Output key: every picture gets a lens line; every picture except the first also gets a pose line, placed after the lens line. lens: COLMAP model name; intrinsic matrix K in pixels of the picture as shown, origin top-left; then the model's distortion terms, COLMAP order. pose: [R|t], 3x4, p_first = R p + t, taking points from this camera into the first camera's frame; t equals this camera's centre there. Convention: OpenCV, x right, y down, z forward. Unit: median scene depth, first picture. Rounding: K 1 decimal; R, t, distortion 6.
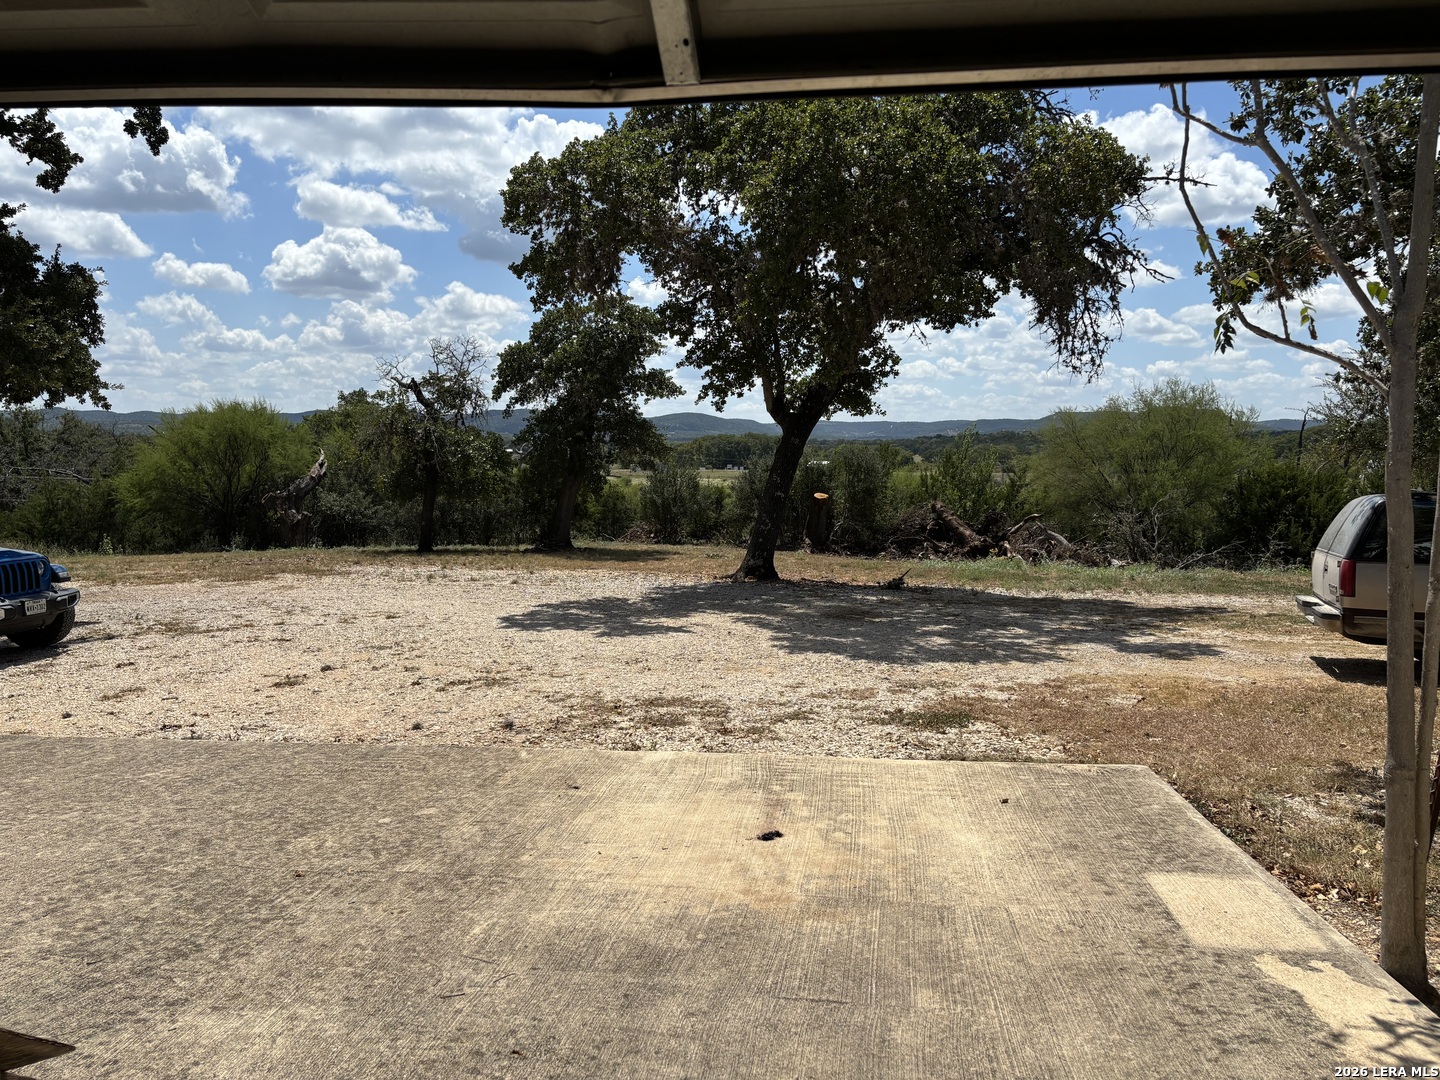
lens RADIAL K [[1106.7, 0, 721.1], [0, 1106.7, 540.7], [0, 0, 1]] dist [0.059220, -0.051467]
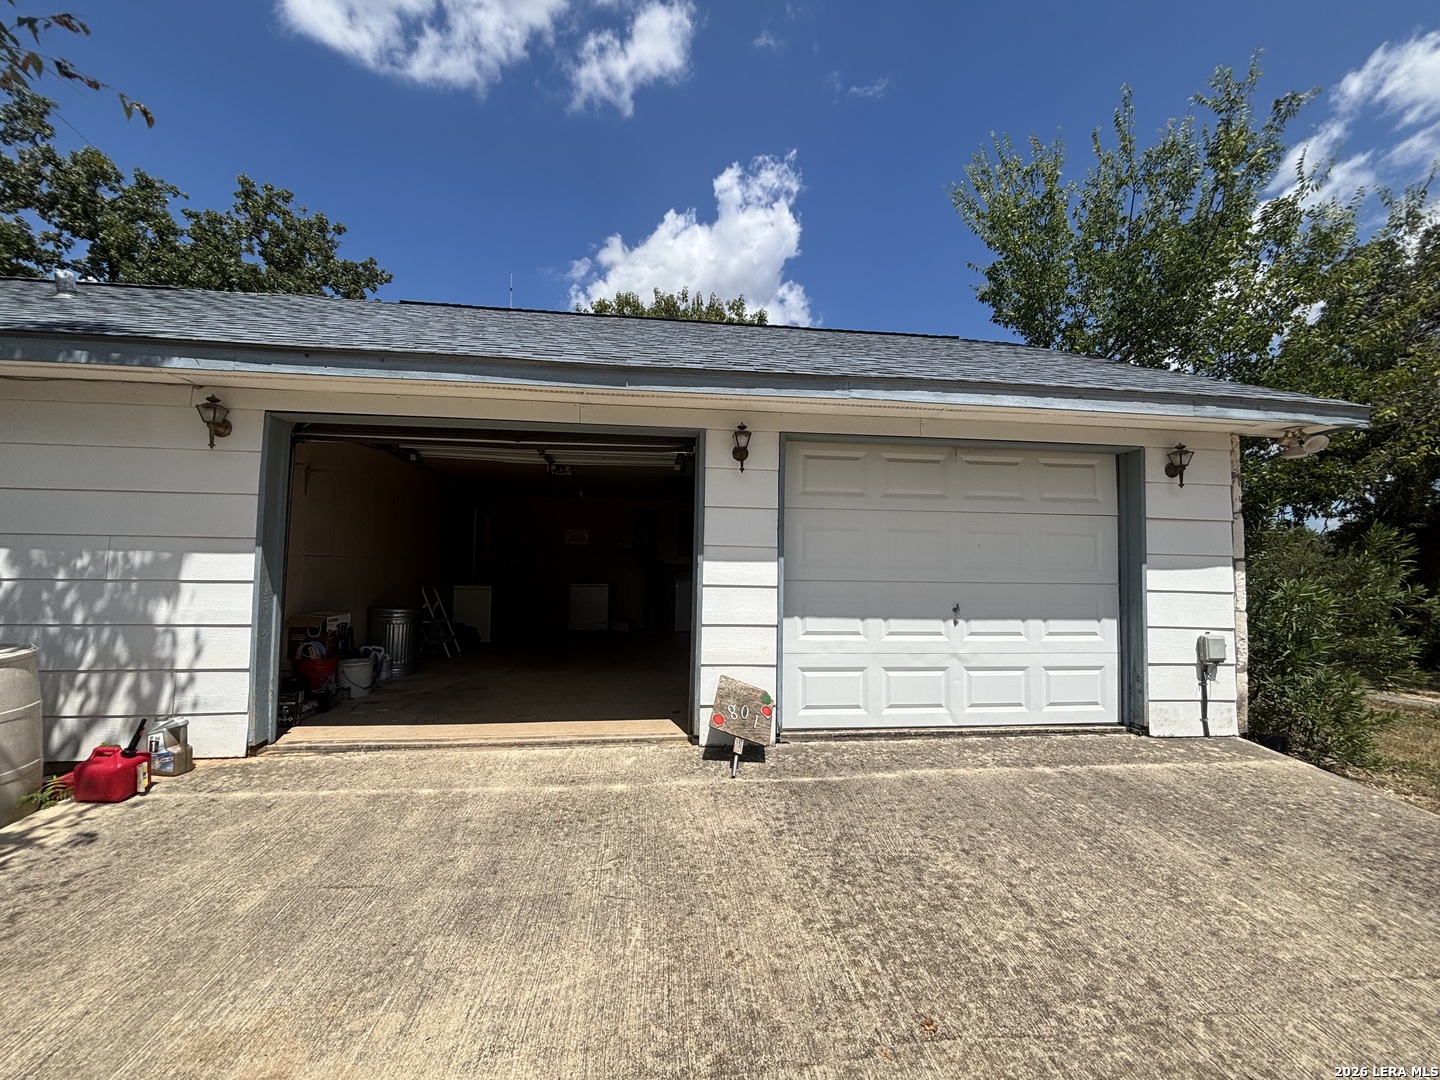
lens RADIAL K [[585.3, 0, 718.7], [0, 585.3, 538.9], [0, 0, 1]] dist [0.003104, 0.000385]
pose [[-0.971533, -0.028874, -0.235138, -0.151852], [-0.039586, 0.998376, 0.040965, -0.053283], [0.233574, 0.049107, -0.971098, 1.547147]]
